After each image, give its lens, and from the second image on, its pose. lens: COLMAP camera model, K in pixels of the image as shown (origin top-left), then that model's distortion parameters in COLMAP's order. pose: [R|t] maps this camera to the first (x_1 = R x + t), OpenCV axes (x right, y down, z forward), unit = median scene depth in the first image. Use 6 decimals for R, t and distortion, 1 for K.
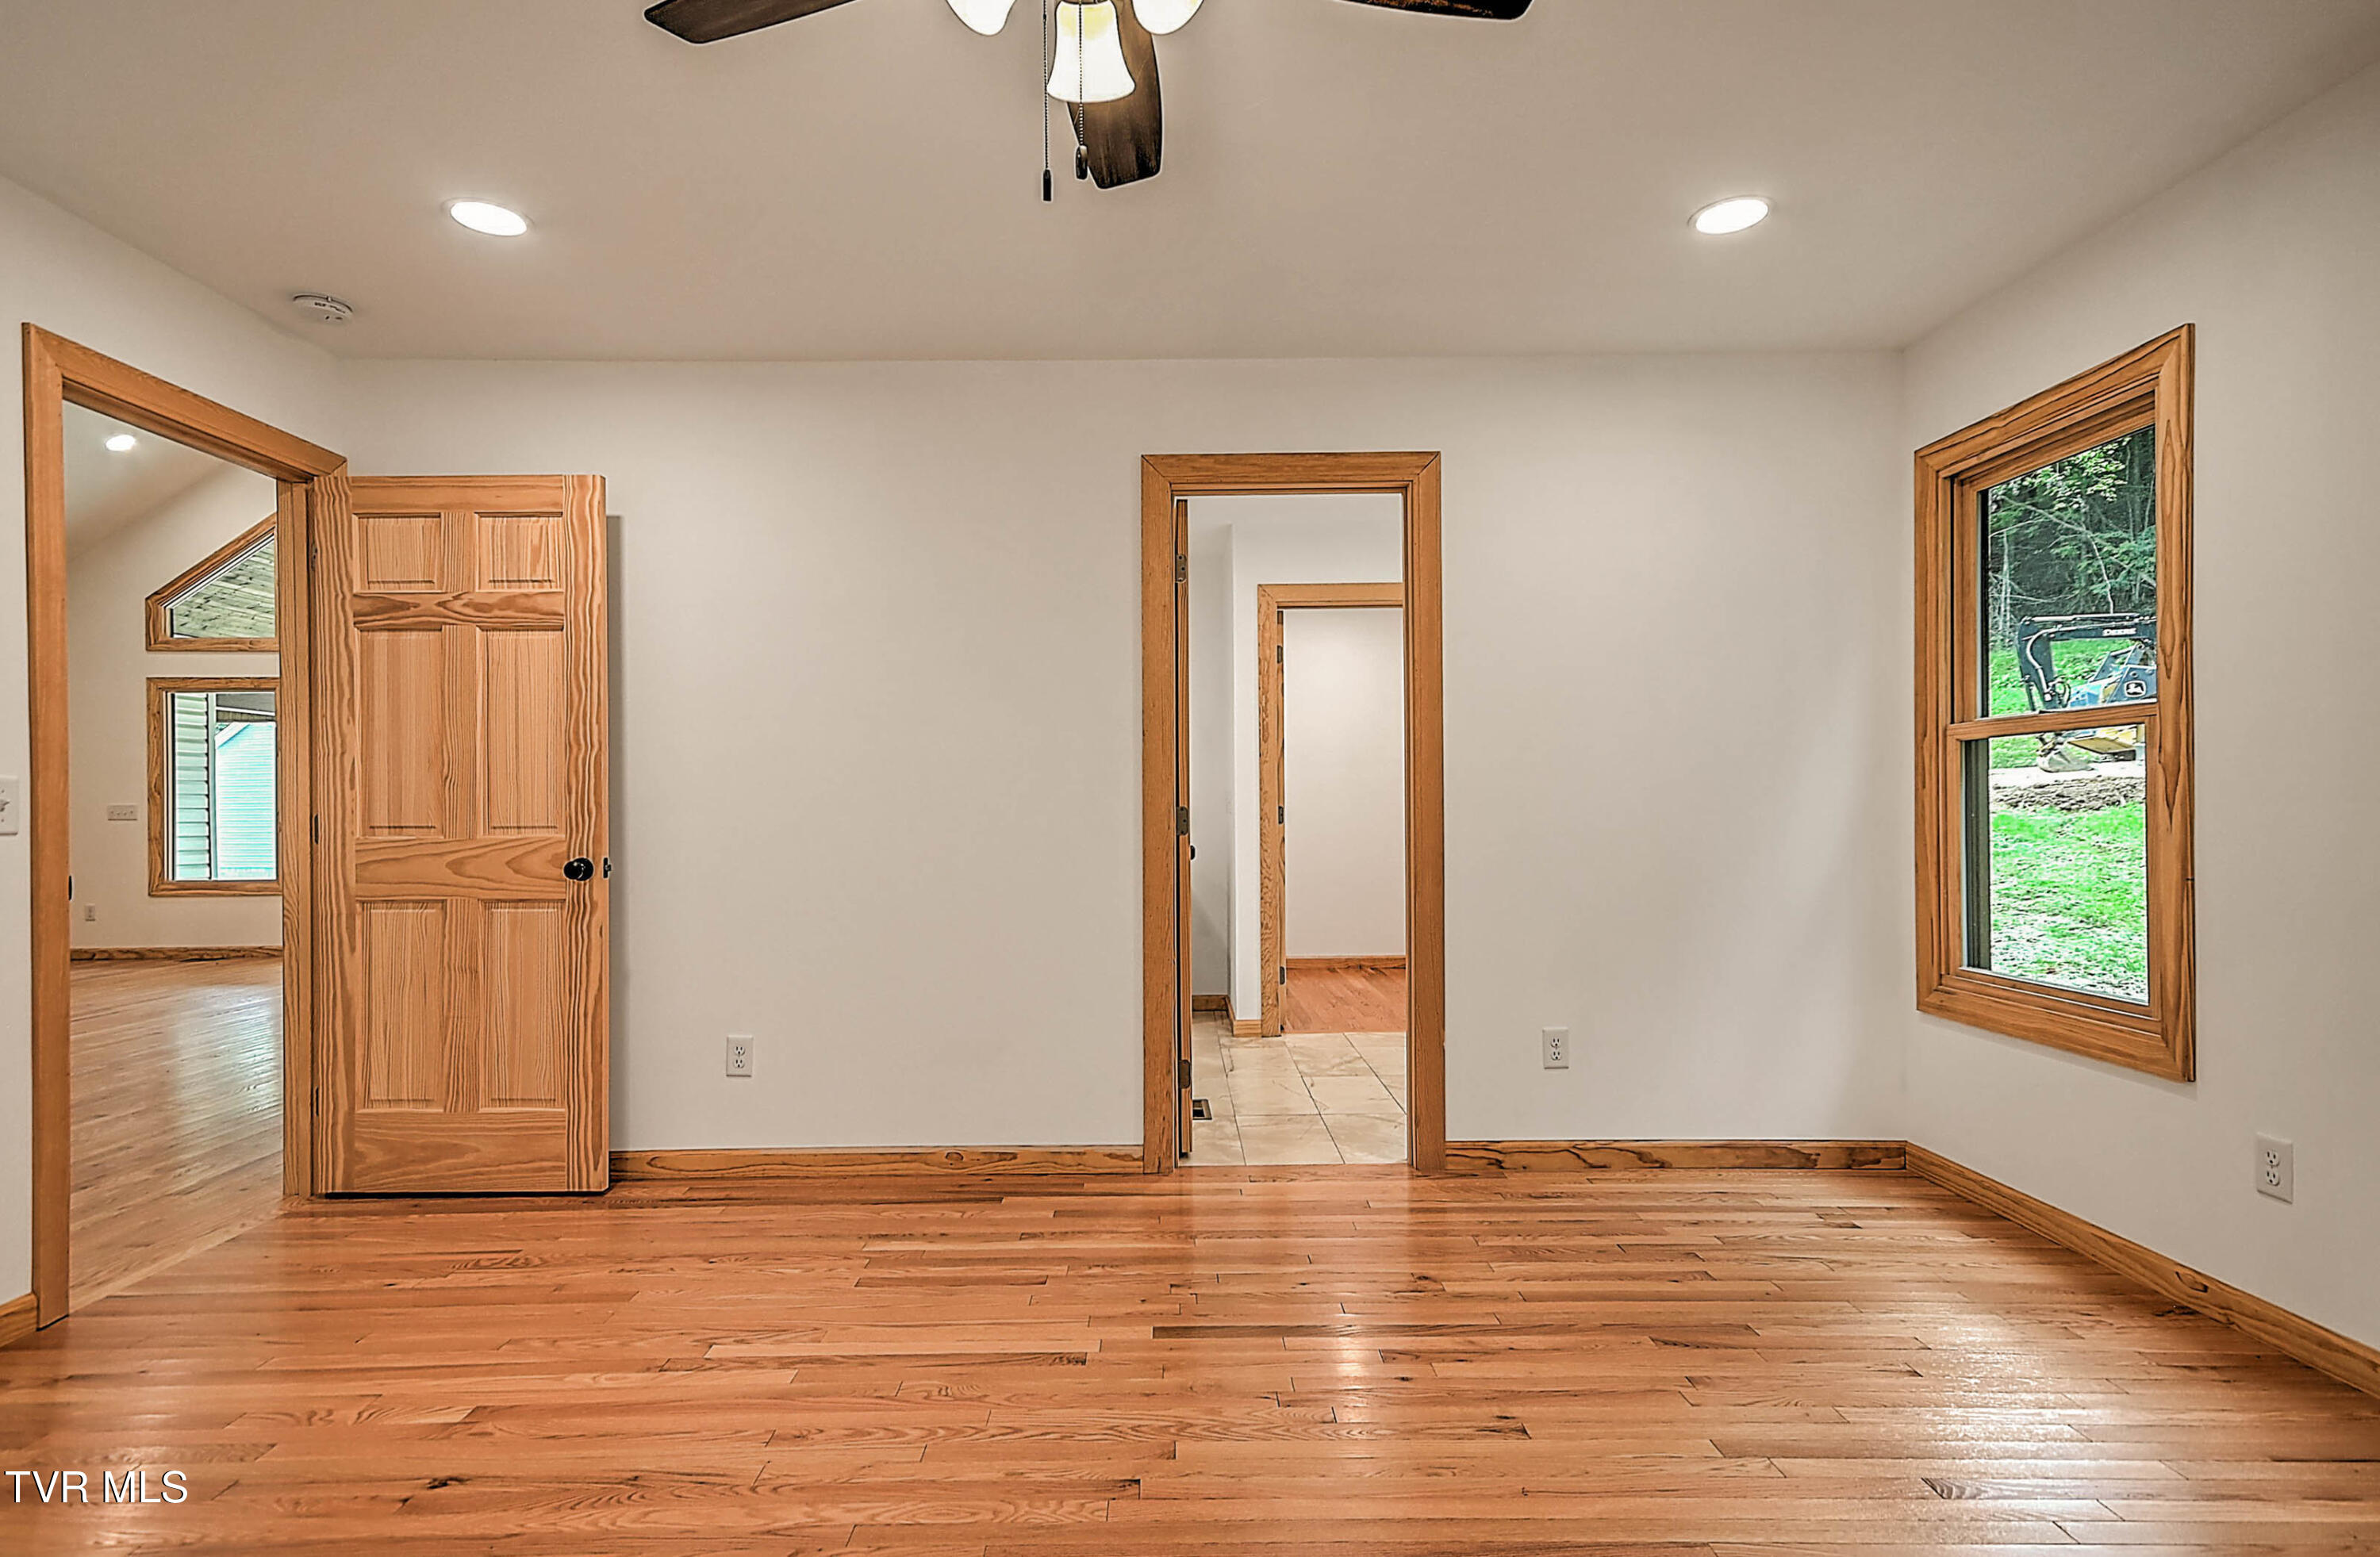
lens RADIAL K [[1214.6, 0, 1155.4], [0, 1214.6, 810.4], [0, 0, 1]] dist [0.021743, 0.000985]
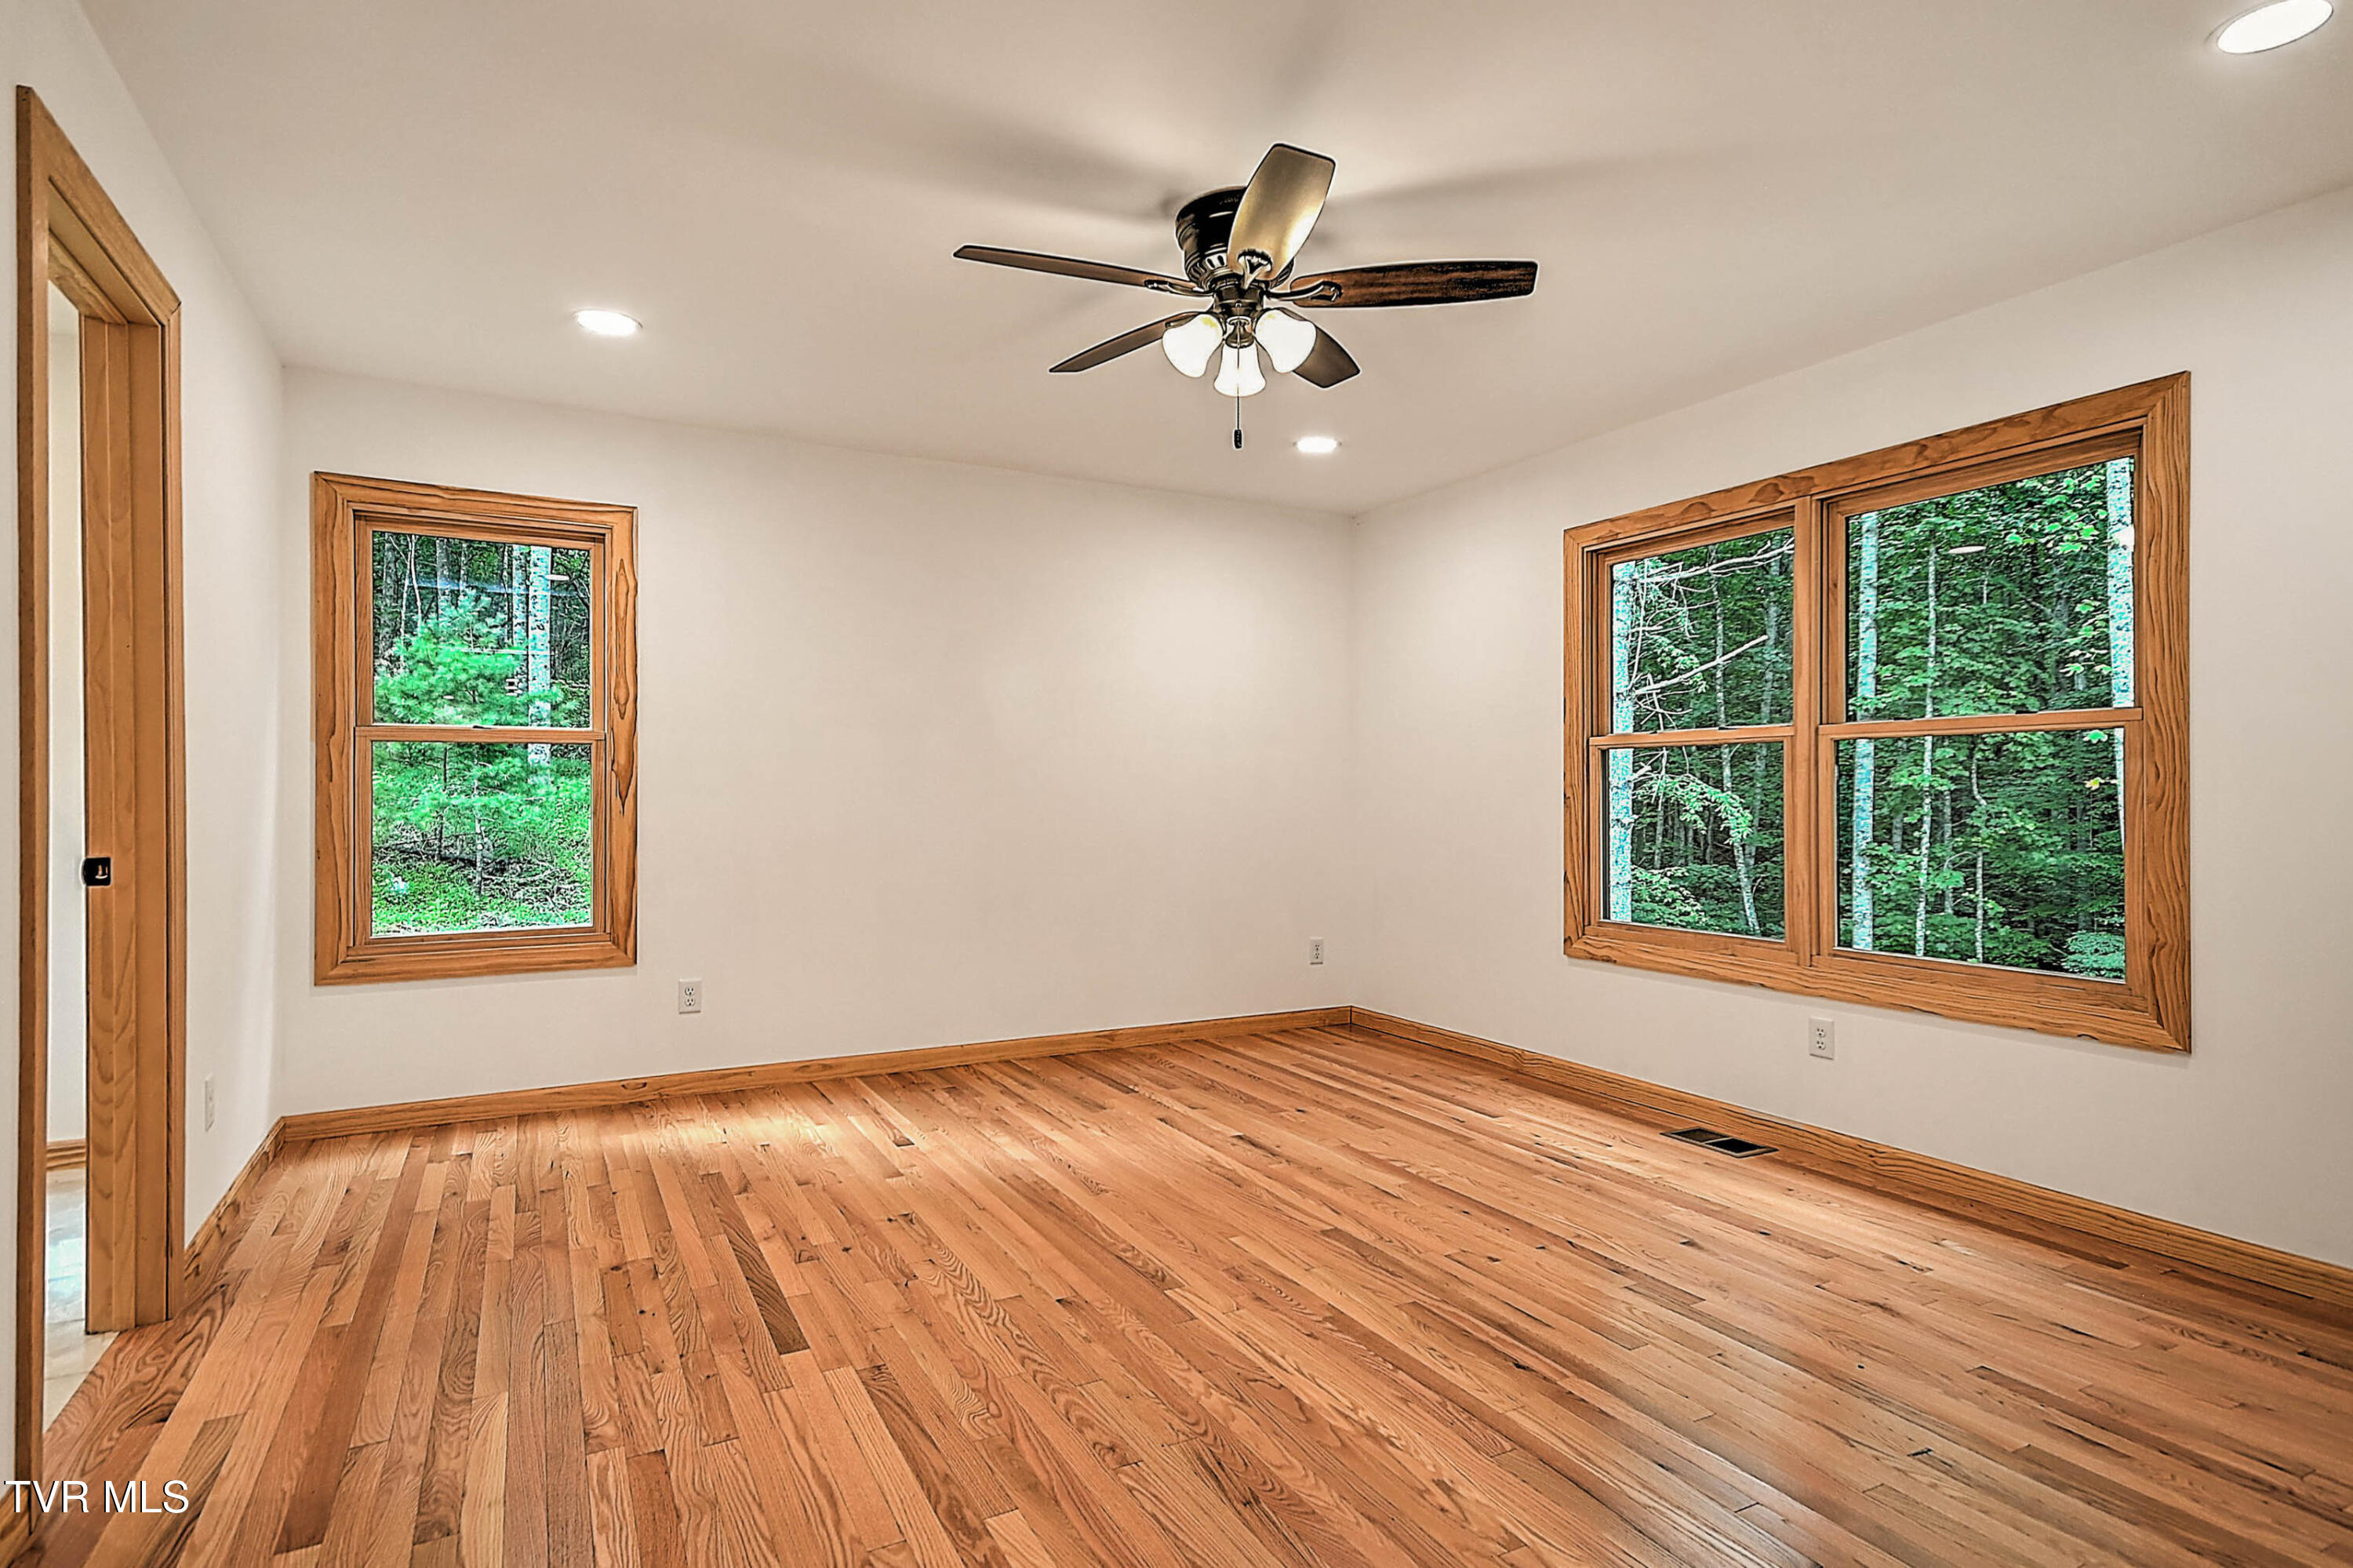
lens RADIAL K [[1209.9, 0, 1172.7], [0, 1209.9, 788.7], [0, 0, 1]] dist [0.024790, 0.002482]
pose [[-0.472890, 0.007718, 0.881088, -0.796735], [0.005569, 0.999968, -0.005771, -0.001552], [-0.881104, 0.002178, -0.472918, 0.967059]]
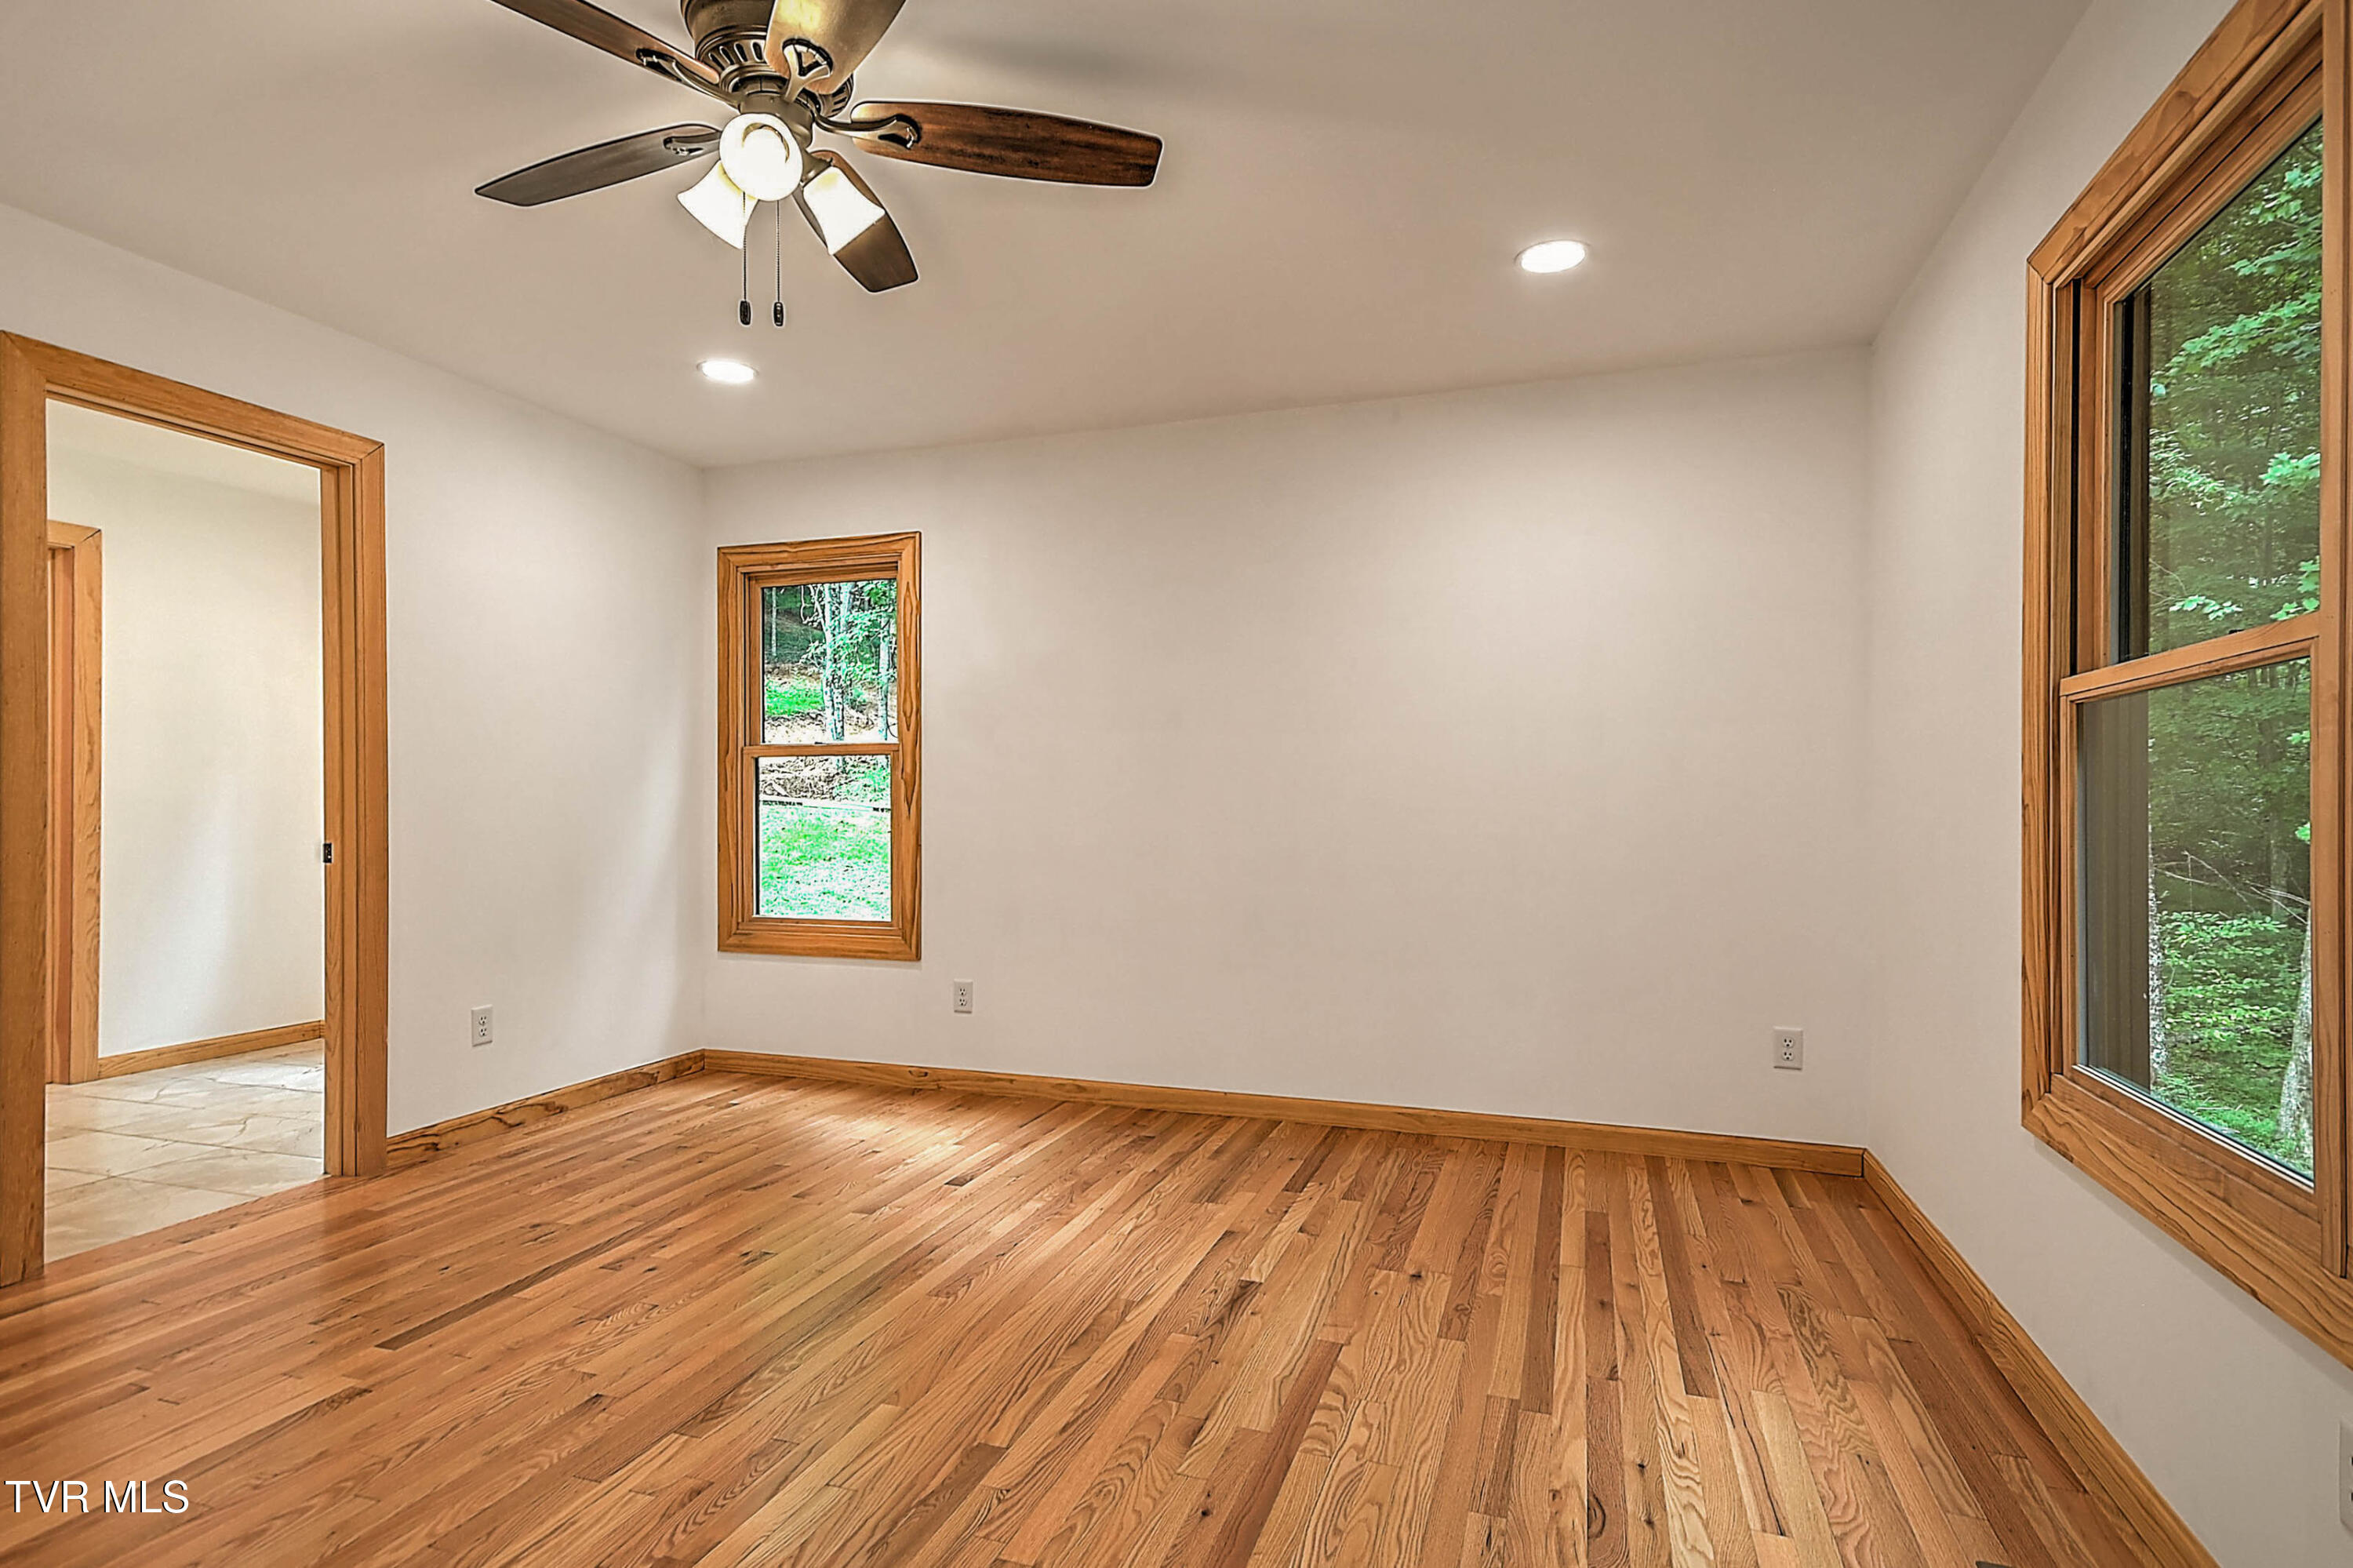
lens RADIAL K [[1209.9, 0, 1163.6], [0, 1209.9, 798.0], [0, 0, 1]] dist [0.024790, 0.002482]
pose [[0.328060, 0.010026, 0.944604, -0.583881], [0.000596, 0.999941, -0.010821, 0.006428], [-0.944657, 0.004113, 0.328035, 0.086145]]
